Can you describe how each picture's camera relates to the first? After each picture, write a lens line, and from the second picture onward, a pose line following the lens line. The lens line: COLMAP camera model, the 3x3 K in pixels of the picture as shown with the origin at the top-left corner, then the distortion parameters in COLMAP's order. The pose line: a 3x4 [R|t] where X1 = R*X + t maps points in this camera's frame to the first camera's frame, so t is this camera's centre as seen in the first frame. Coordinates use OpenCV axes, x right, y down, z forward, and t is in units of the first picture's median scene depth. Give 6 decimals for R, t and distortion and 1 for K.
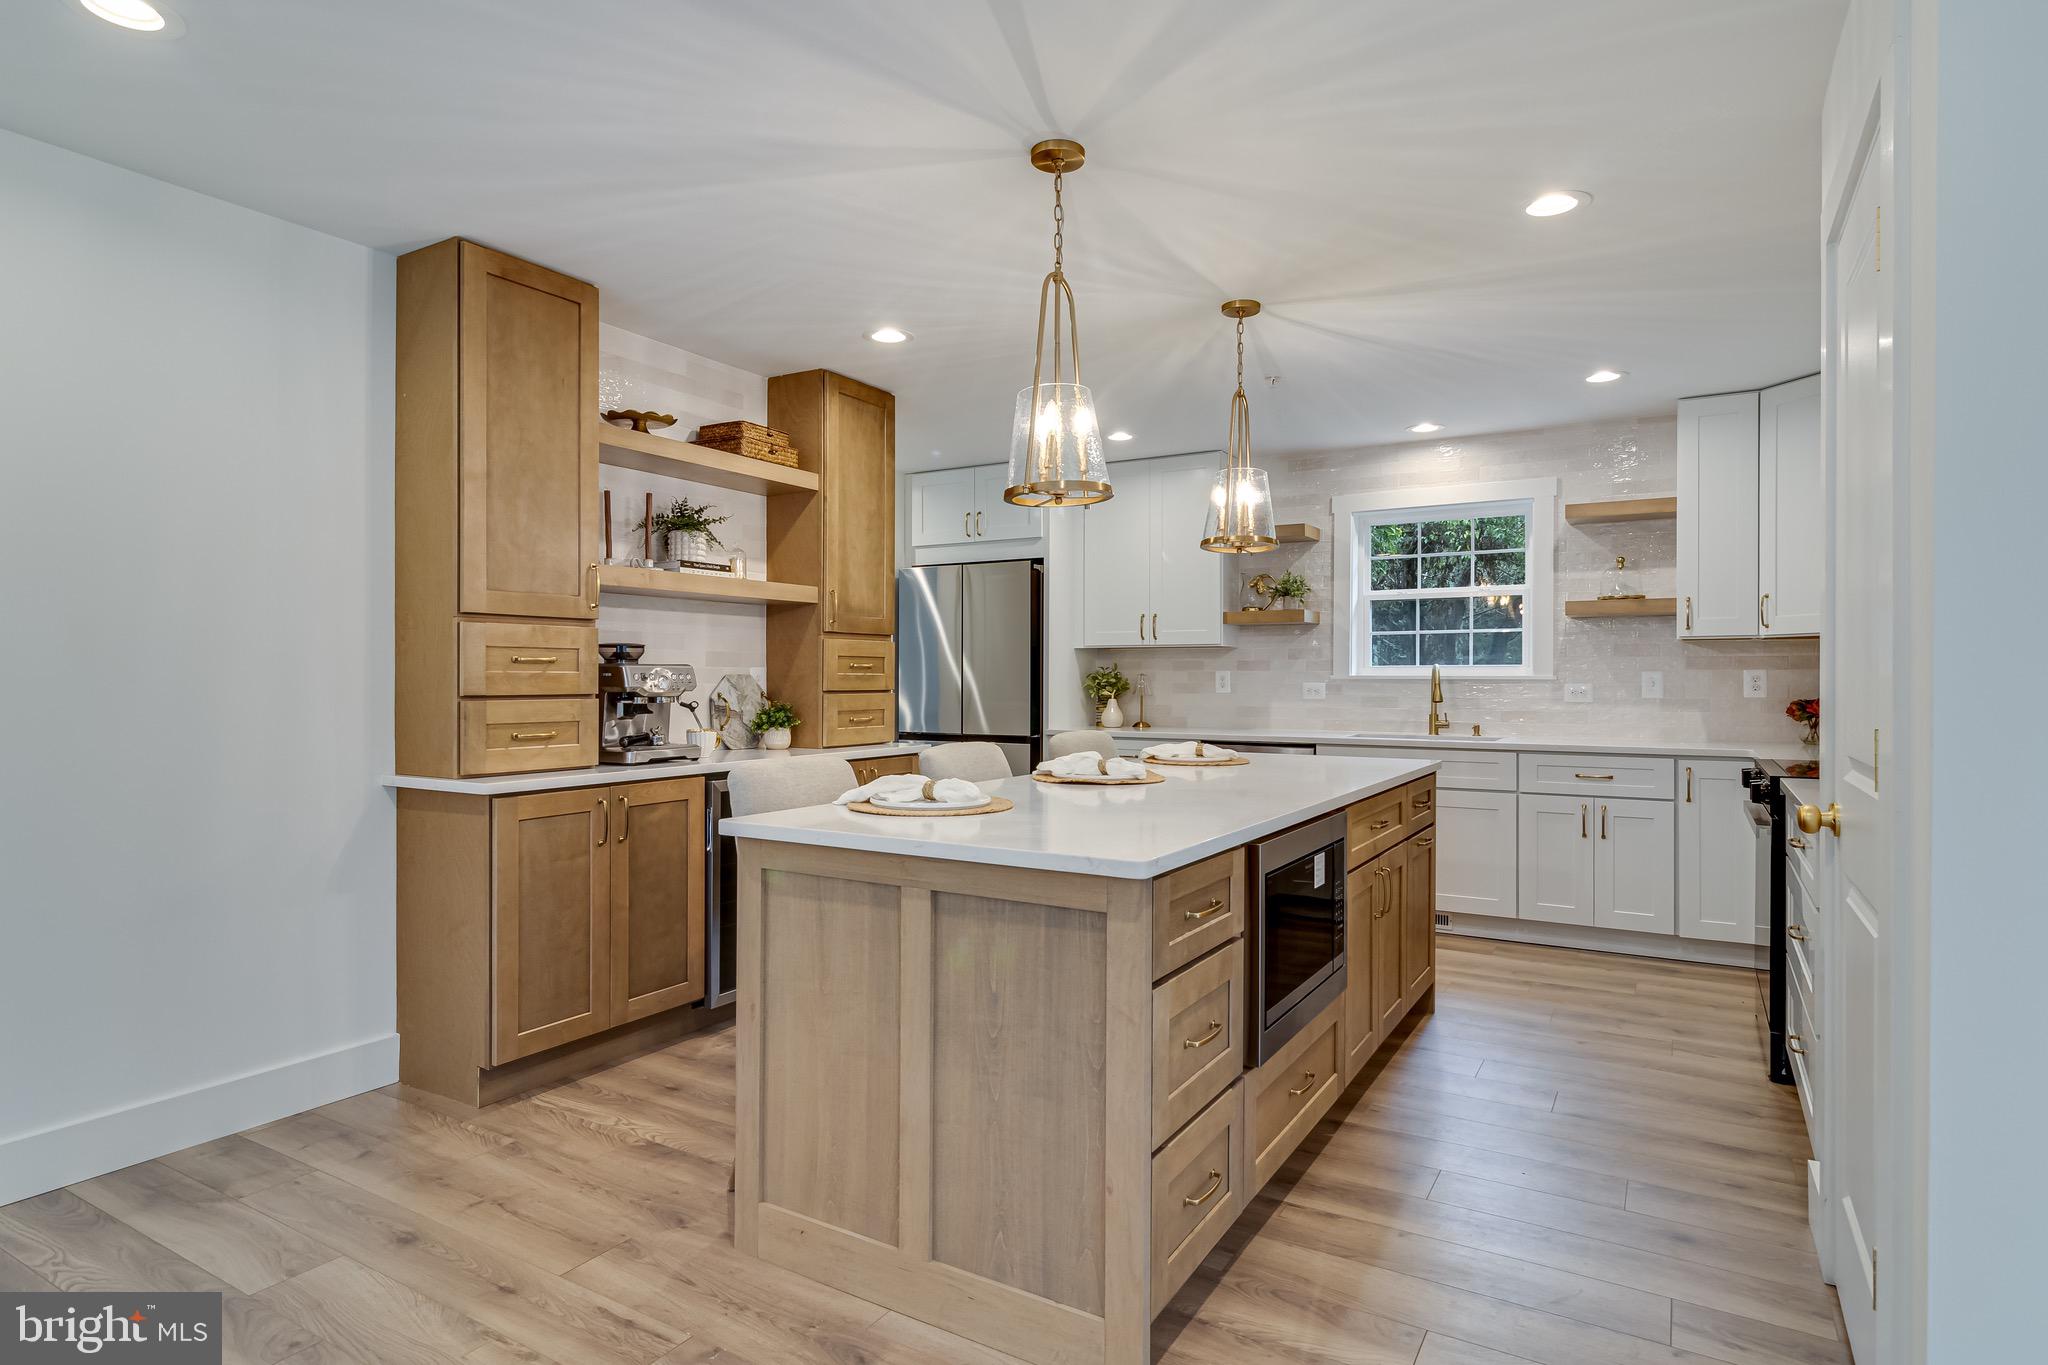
lens RADIAL K [[1099.9, 0, 1012.0], [0, 1099.9, 681.7], [0, 0, 1]] dist [0.001137, 0.000313]
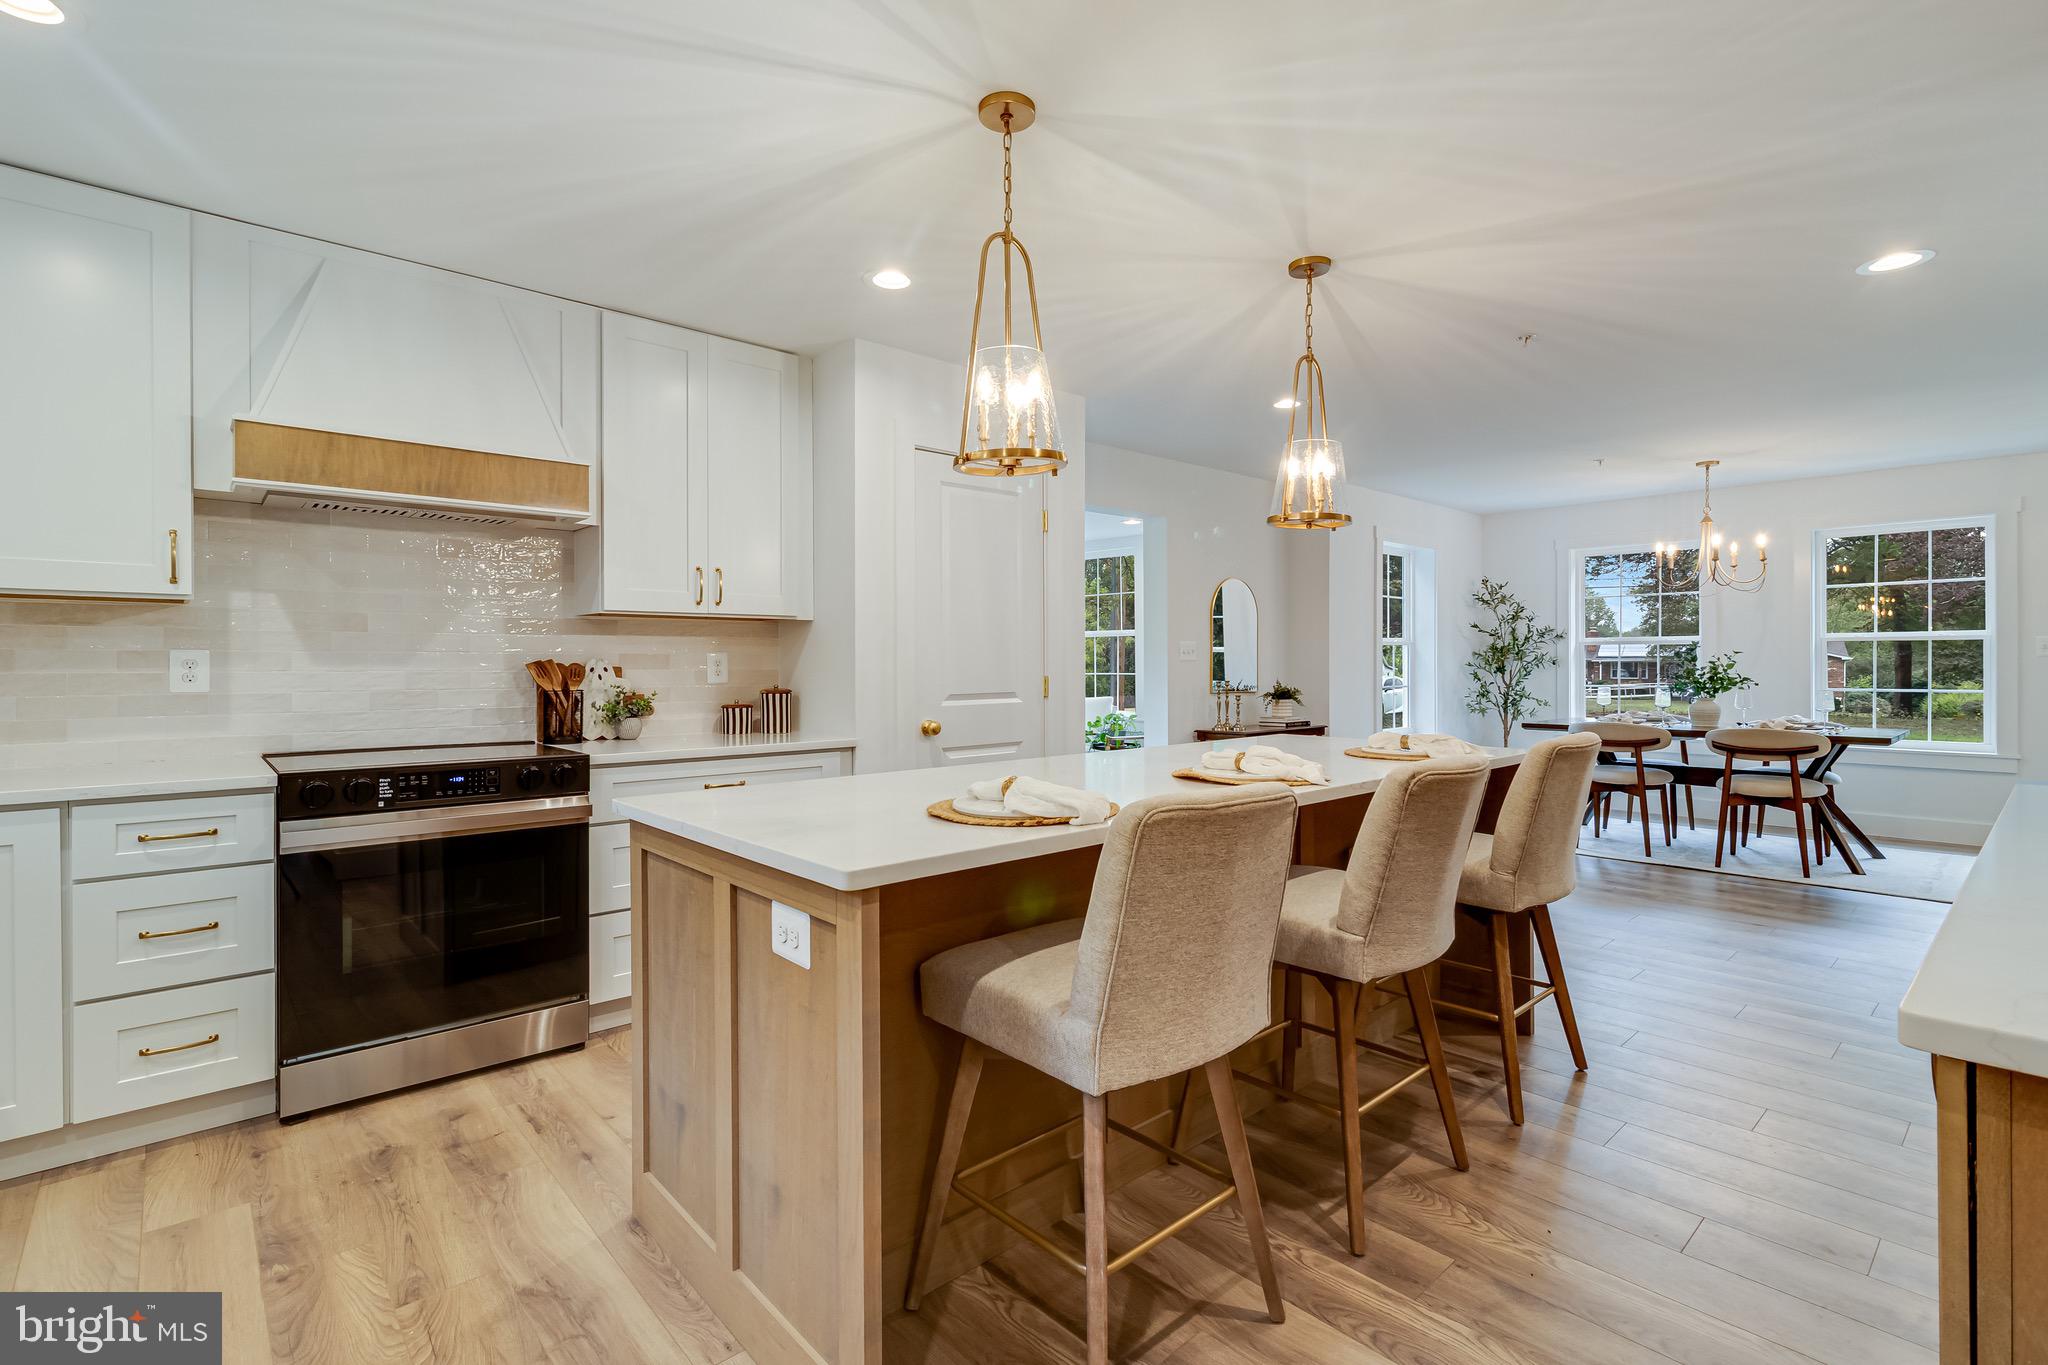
lens RADIAL K [[949.1, 0, 1021.6], [0, 949.1, 666.6], [0, 0, 1]] dist [0.006857, -0.001568]
pose [[-0.958058, 0.000897, 0.286573, 0.021849], [0.003756, 0.999949, 0.009426, -0.002642], [-0.286550, 0.010107, -0.958012, 1.064412]]
